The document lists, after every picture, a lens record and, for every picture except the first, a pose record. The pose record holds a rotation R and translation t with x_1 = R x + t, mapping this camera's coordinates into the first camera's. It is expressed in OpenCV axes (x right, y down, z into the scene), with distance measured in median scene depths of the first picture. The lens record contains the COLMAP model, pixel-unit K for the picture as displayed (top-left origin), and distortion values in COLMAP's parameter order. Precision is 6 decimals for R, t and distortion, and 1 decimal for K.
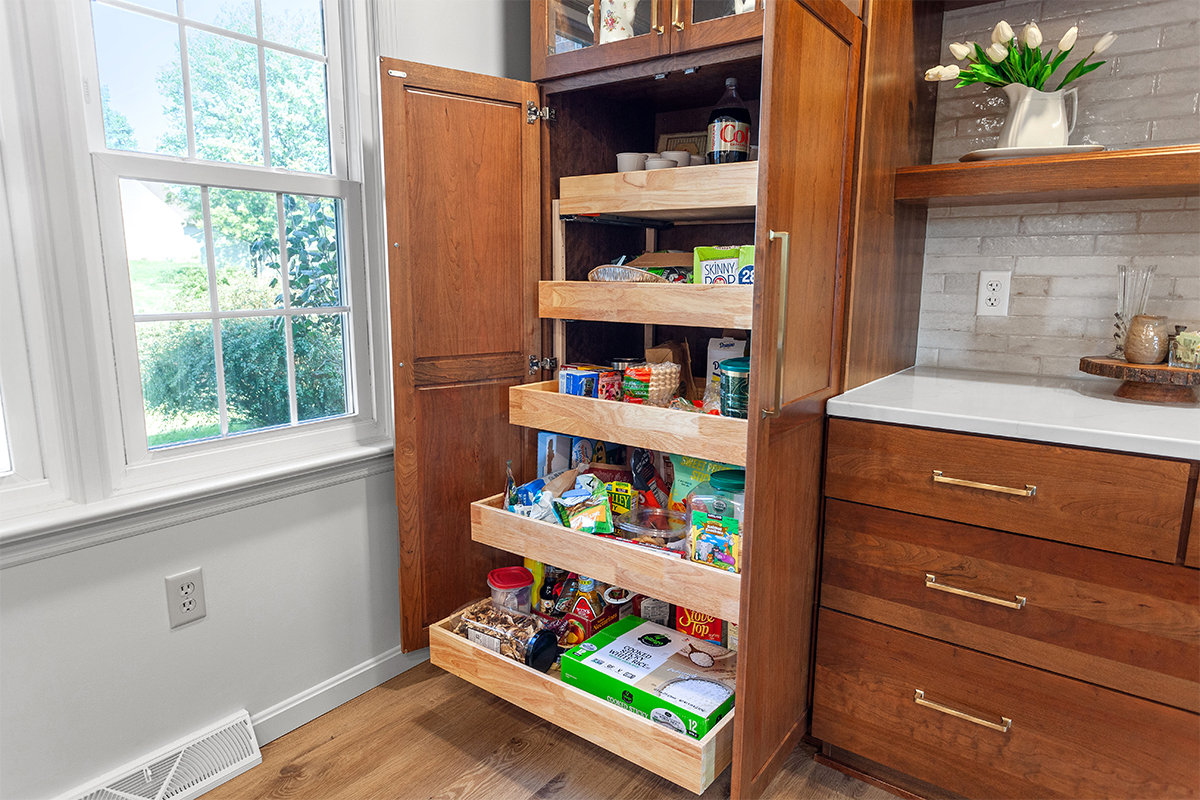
lens RADIAL K [[724.7, 0, 605.0], [0, 724.7, 399.9], [0, 0, 1]] dist [-0.007159, 0.005515]
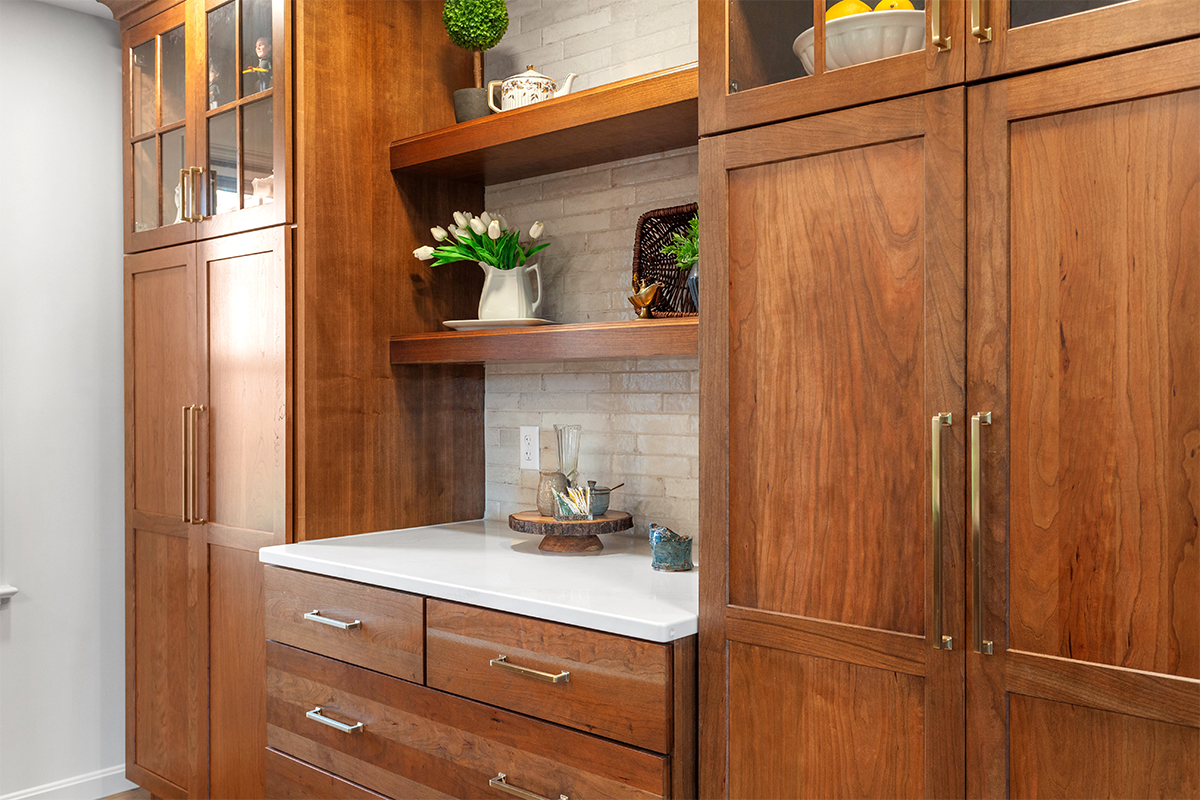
lens RADIAL K [[1070.8, 0, 601.9], [0, 1070.8, 398.9], [0, 0, 1]] dist [0.017705, 0.003447]
pose [[0.995204, -0.007151, -0.097562, 0.914279], [-0.008956, 0.986476, -0.163661, 0.036267], [0.097413, 0.163749, 0.981681, -0.561115]]
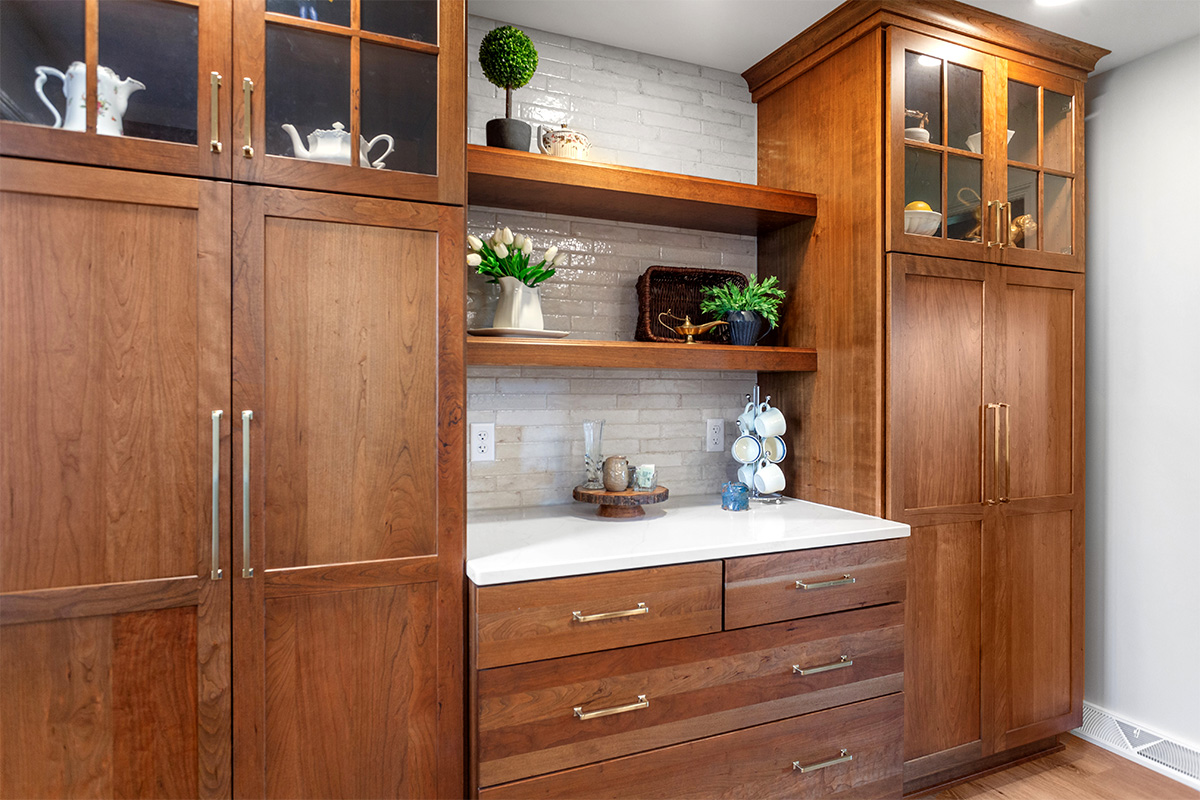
lens RADIAL K [[692.8, 0, 603.1], [0, 692.8, 395.7], [0, 0, 1]] dist [-0.003150, -0.003990]
pose [[0.487732, -0.010428, 0.872931, -0.395333], [0.150251, 0.986010, -0.072171, -0.128969], [-0.859966, 0.166359, 0.482475, 0.329071]]
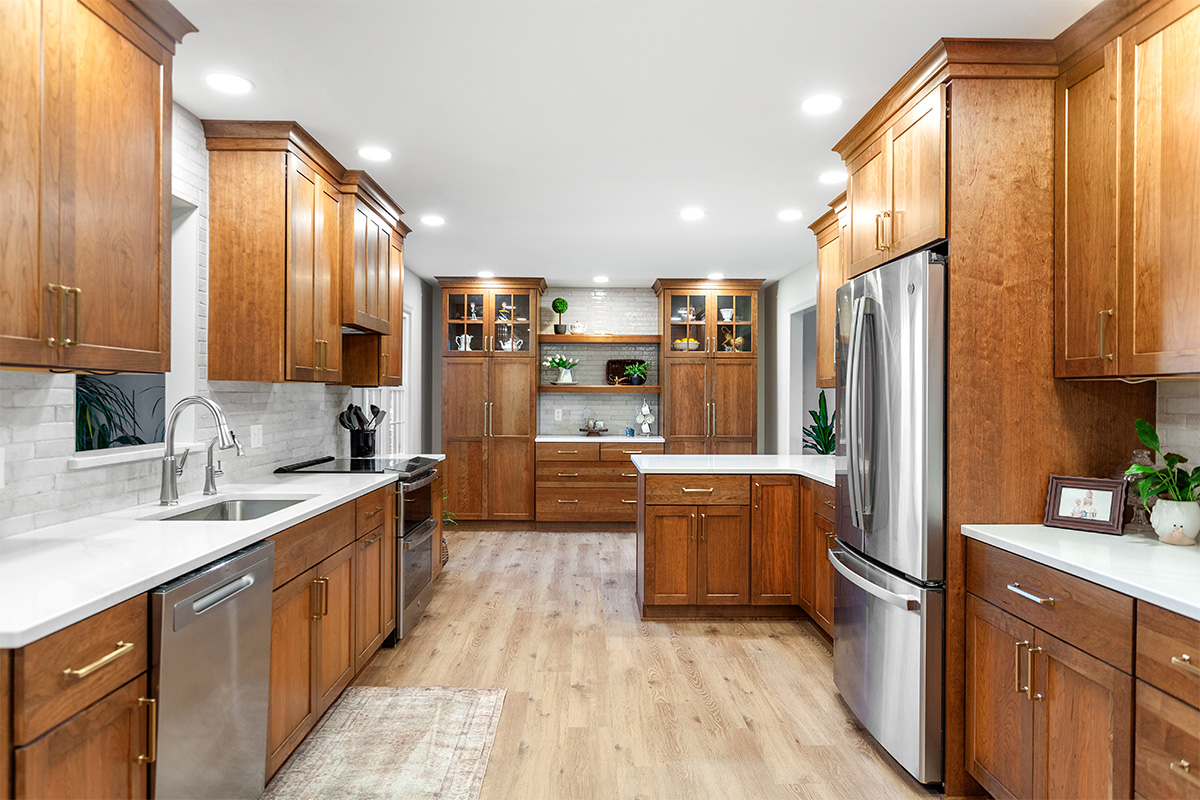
lens RADIAL K [[764.9, 0, 603.0], [0, 764.9, 397.1], [0, 0, 1]] dist [-0.001617, 0.001252]
pose [[0.788883, -0.001002, 0.614543, -2.099835], [0.105503, 0.985373, -0.133828, 0.393002], [-0.605419, 0.170411, 0.777449, -2.754152]]
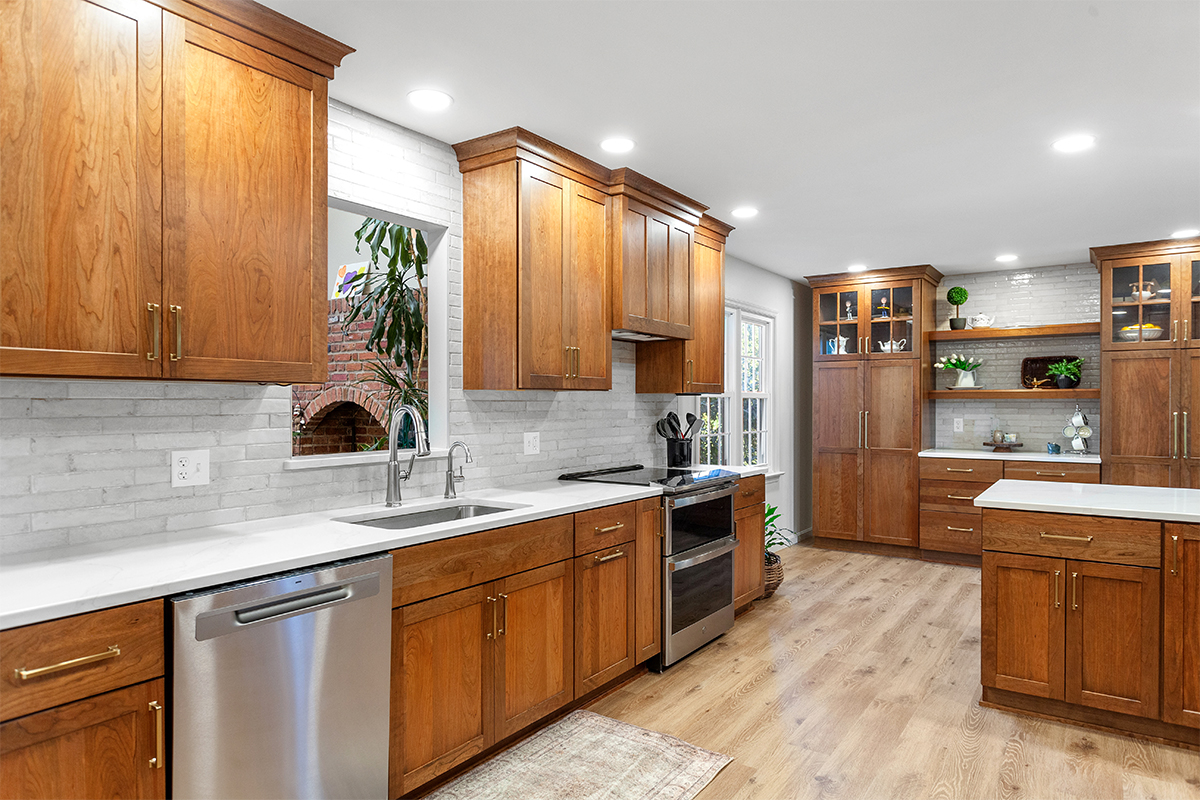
lens RADIAL K [[724.7, 0, 603.1], [0, 724.7, 407.1], [0, 0, 1]] dist [-0.007159, 0.005515]
pose [[0.999441, -0.004554, 0.033125, -1.382402], [0.010088, 0.985589, -0.168854, 0.364604], [-0.031879, 0.169094, 0.985084, -2.571778]]
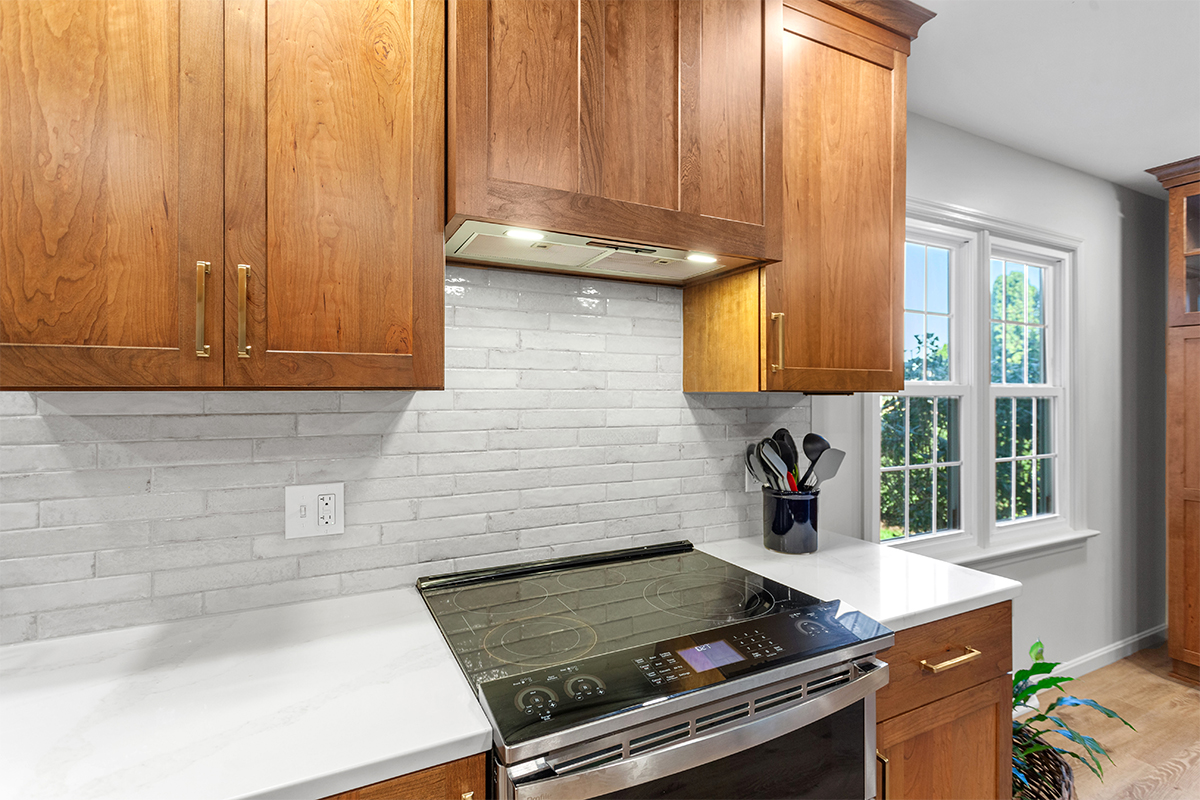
lens RADIAL K [[572.0, 0, 601.7], [0, 572.0, 390.3], [0, 0, 1]] dist [0.002563, -0.000441]
pose [[0.897474, -0.005102, -0.441038, -0.851282], [-0.074014, 0.984012, -0.161995, 0.038184], [0.434813, 0.178029, 0.882748, -0.914549]]
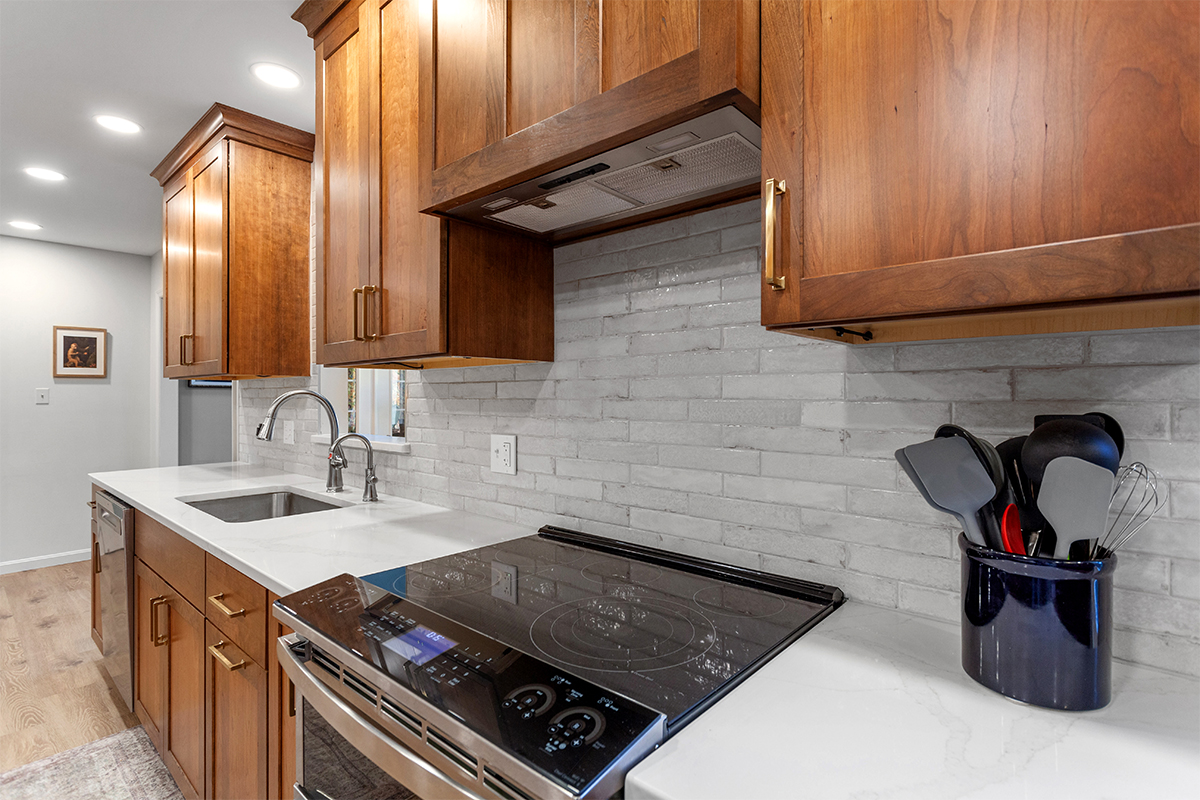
lens RADIAL K [[572.0, 0, 601.6], [0, 572.0, 392.2], [0, 0, 1]] dist [0.002563, -0.000441]
pose [[-0.082076, -0.009449, -0.996581, -0.527589], [-0.171201, 0.985225, 0.004759, -0.042639], [0.981811, 0.171006, -0.082481, -0.146213]]
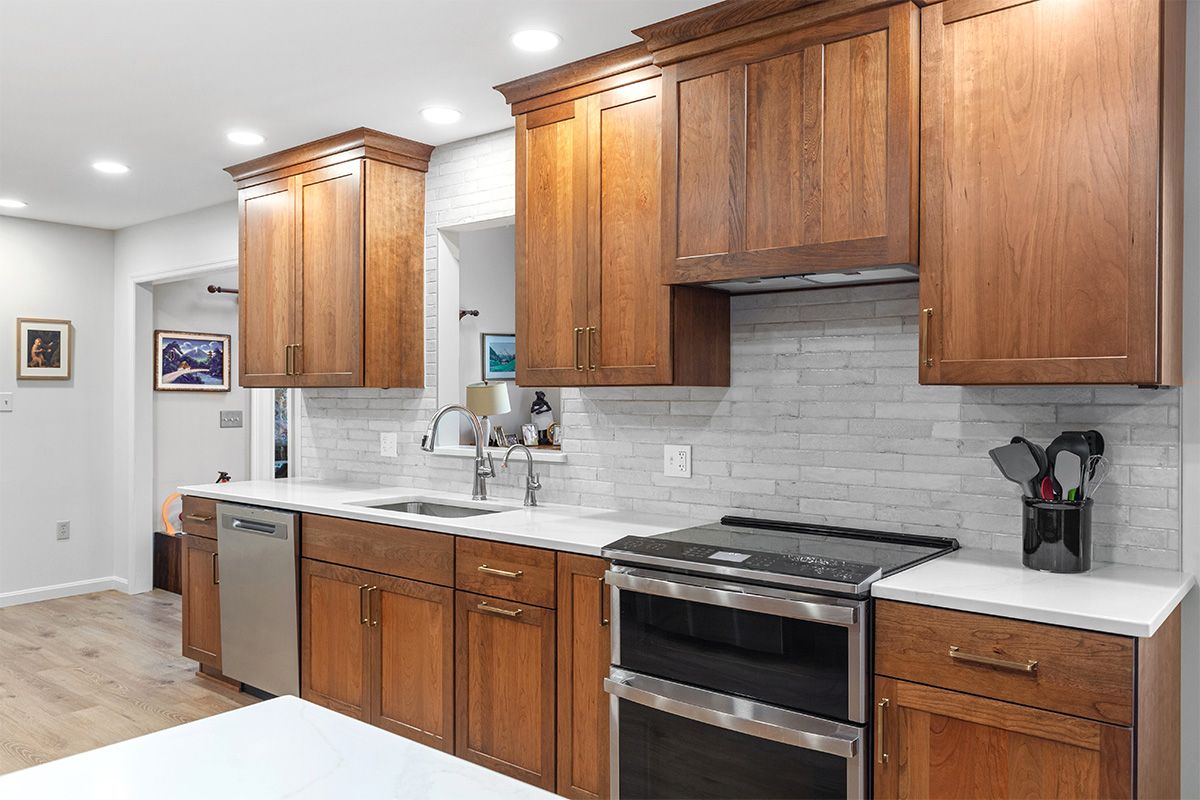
lens RADIAL K [[898.3, 0, 598.9], [0, 898.3, 396.3], [0, 0, 1]] dist [0.009360, 0.003703]
pose [[-0.046629, -0.001929, -0.998910, 0.403787], [-0.176320, 0.984313, 0.006330, -0.018765], [0.983228, 0.176423, -0.046237, -0.483334]]
